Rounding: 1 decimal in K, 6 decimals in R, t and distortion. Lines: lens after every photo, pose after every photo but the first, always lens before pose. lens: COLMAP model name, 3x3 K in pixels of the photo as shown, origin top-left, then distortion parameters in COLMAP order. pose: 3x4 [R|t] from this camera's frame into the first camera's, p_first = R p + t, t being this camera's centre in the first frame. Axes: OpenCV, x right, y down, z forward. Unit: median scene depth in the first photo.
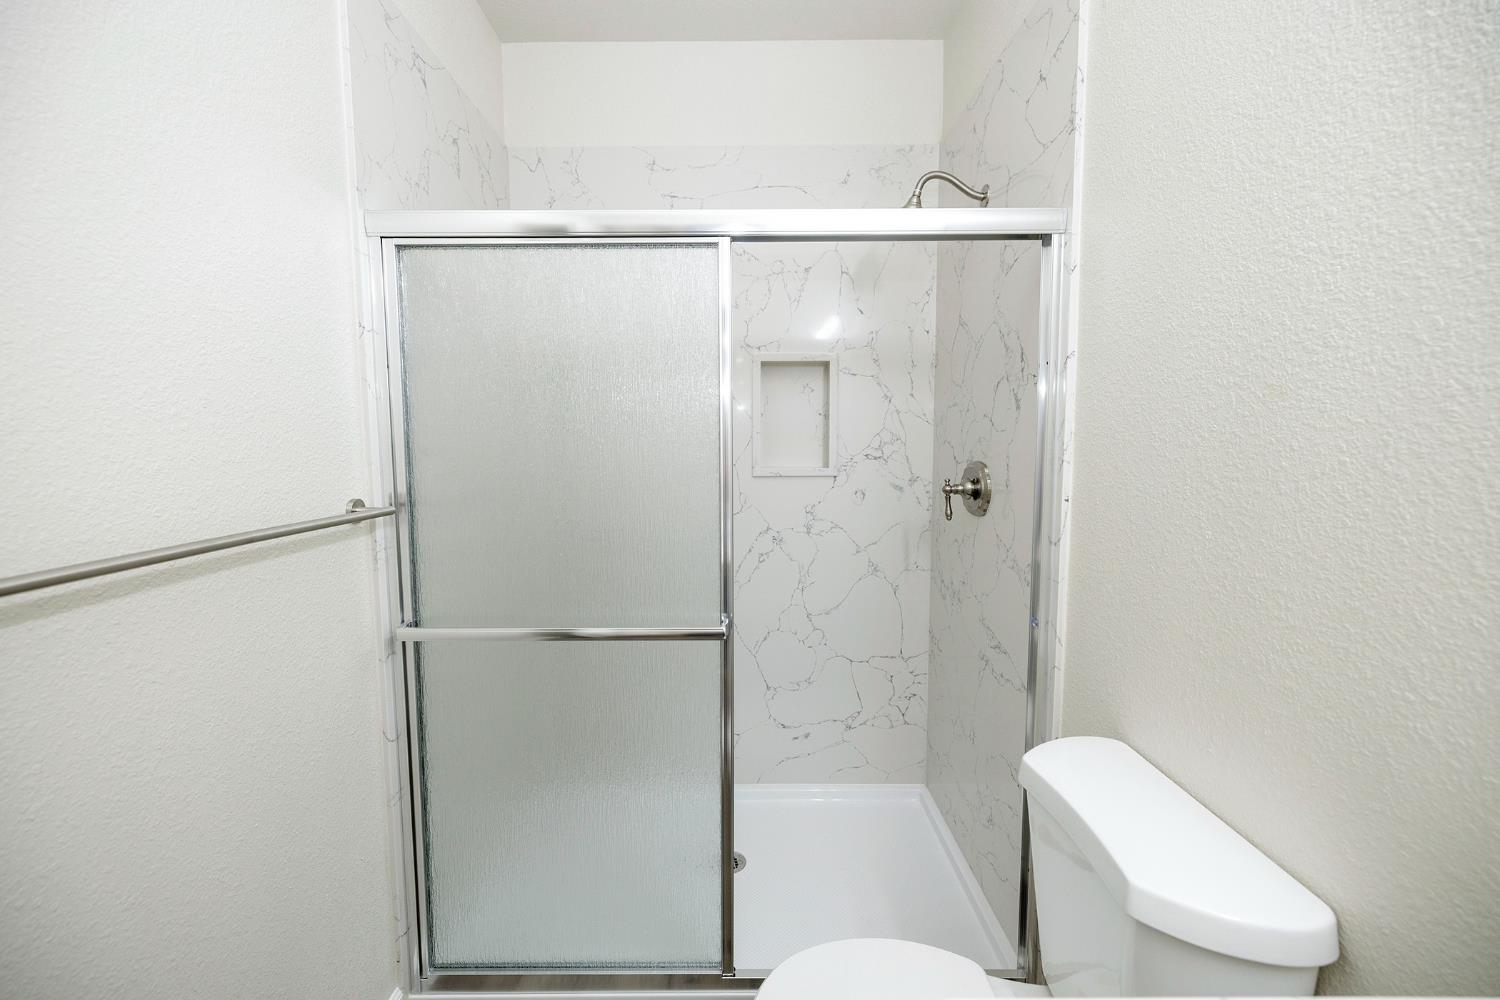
lens RADIAL K [[630.5, 0, 748.4], [0, 630.5, 491.0], [0, 0, 1]] dist [0.003490, 0.000105]
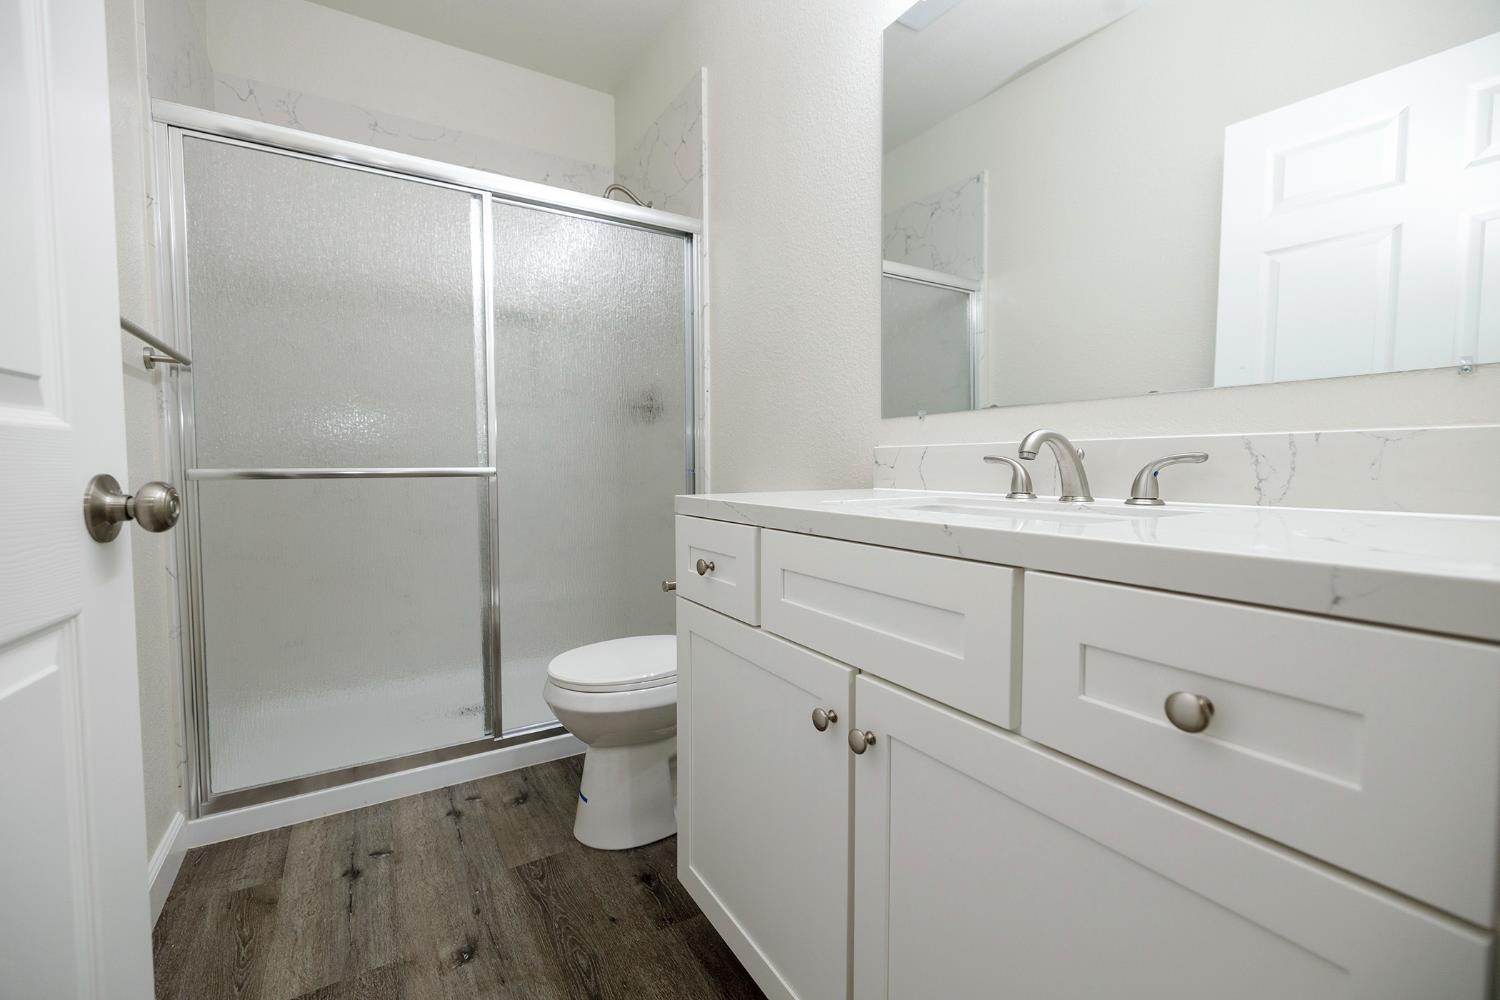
lens RADIAL K [[630.5, 0, 744.7], [0, 630.5, 500.5], [0, 0, 1]] dist [0.003490, 0.000105]
pose [[0.859305, -0.026668, 0.510768, -0.226009], [0.040854, 0.999028, -0.016571, 0.271893], [-0.509830, 0.035107, 0.859559, -0.399364]]
